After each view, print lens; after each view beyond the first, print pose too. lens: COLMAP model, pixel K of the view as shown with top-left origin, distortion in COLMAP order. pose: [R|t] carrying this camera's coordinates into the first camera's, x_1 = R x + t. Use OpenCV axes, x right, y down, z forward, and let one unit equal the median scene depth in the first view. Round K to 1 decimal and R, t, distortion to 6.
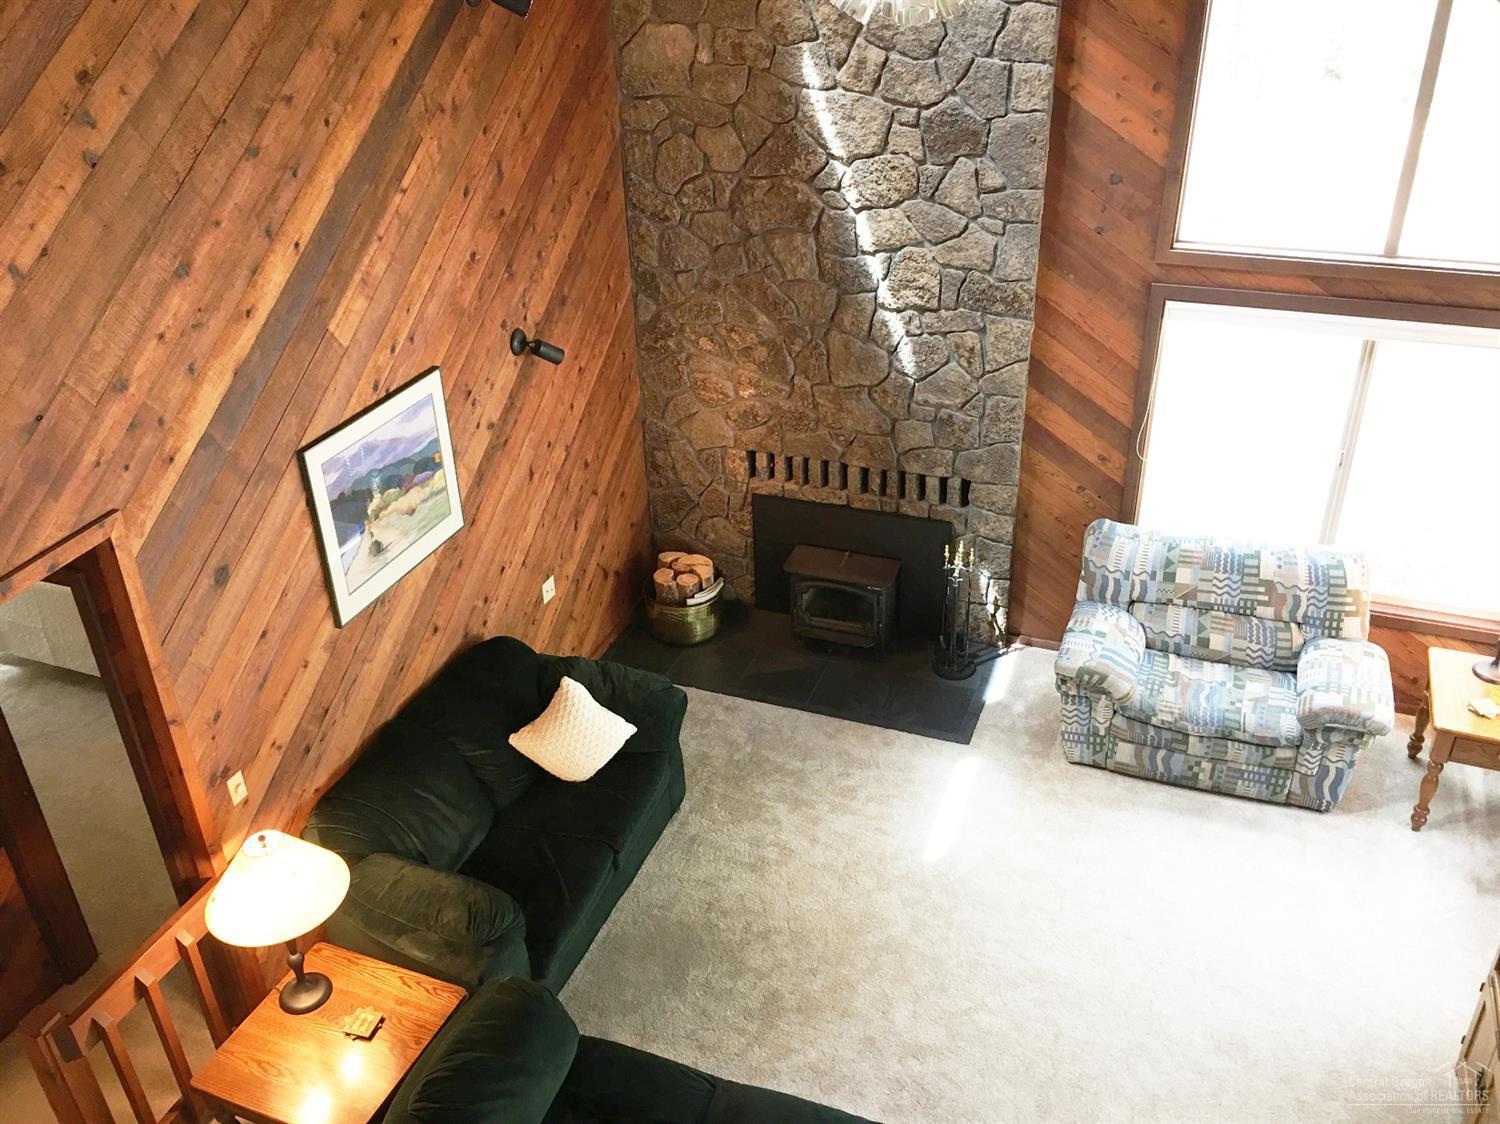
lens RADIAL K [[1272.2, 0, 746.7], [0, 1272.2, 553.4], [0, 0, 1]] dist [0.076439, -0.106469]
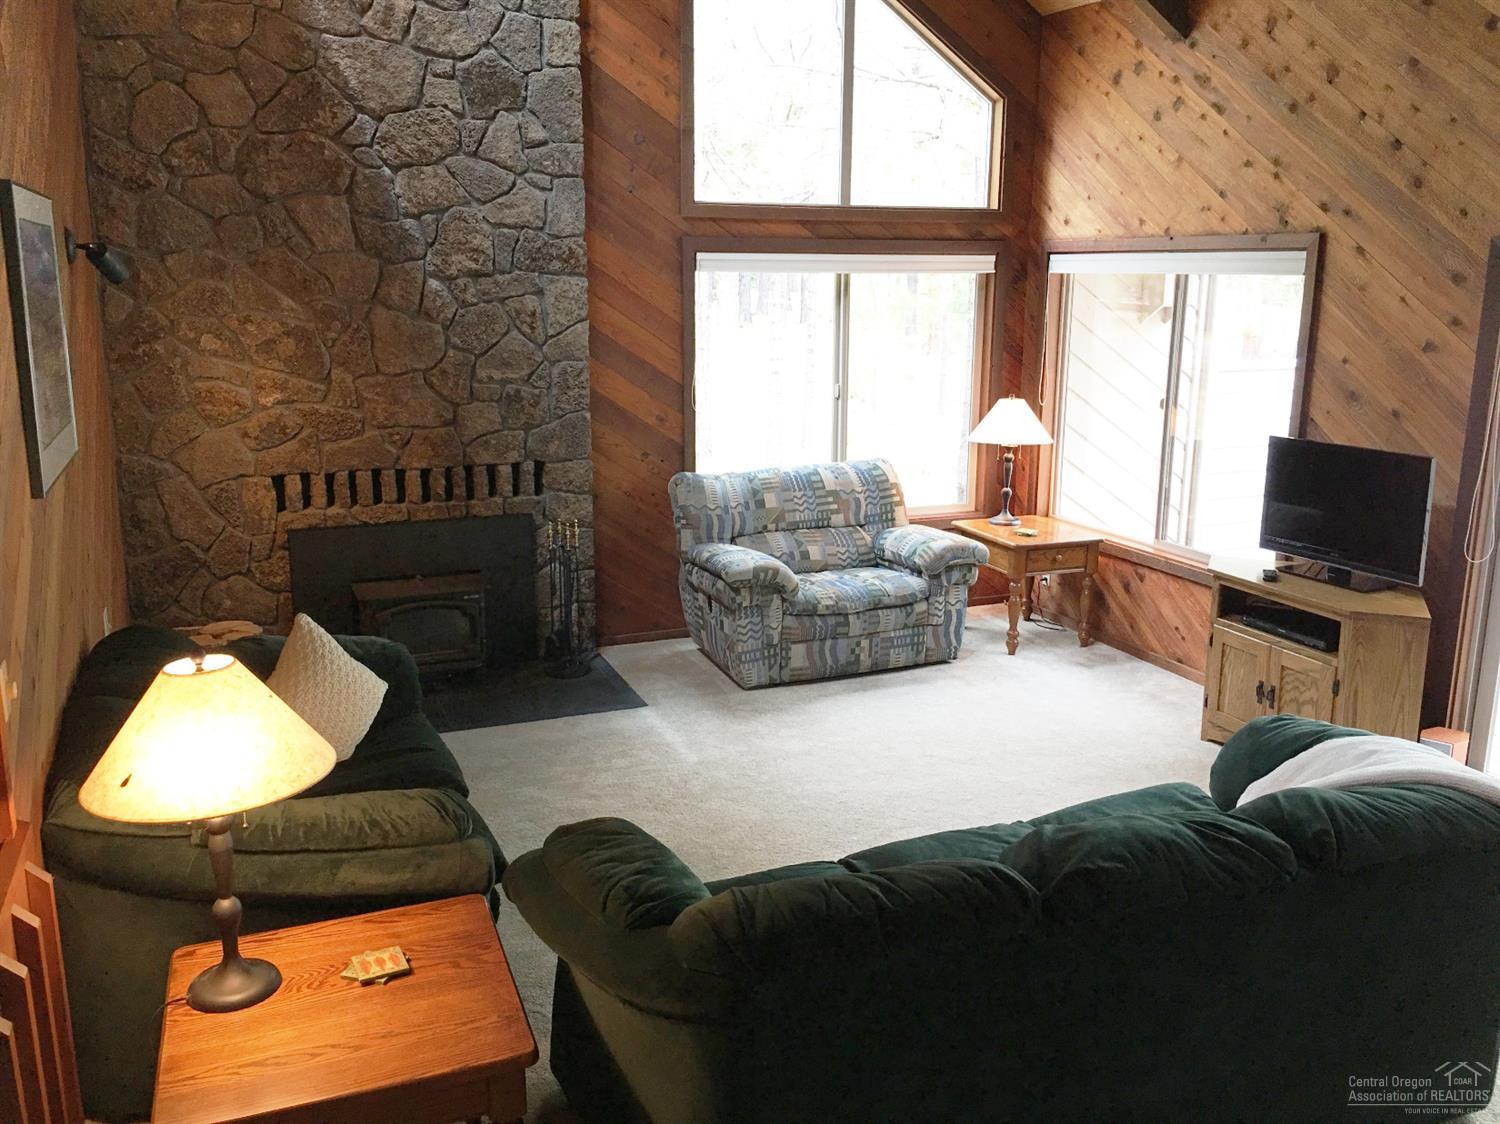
lens RADIAL K [[1277.0, 0, 753.9], [0, 1277.0, 548.5], [0, 0, 1]] dist [0.078276, -0.110233]
pose [[0.721450, -0.114156, 0.682992, -0.404093], [0.320418, 0.929408, -0.183118, 0.248190], [-0.613874, 0.350954, 0.707100, 0.276873]]
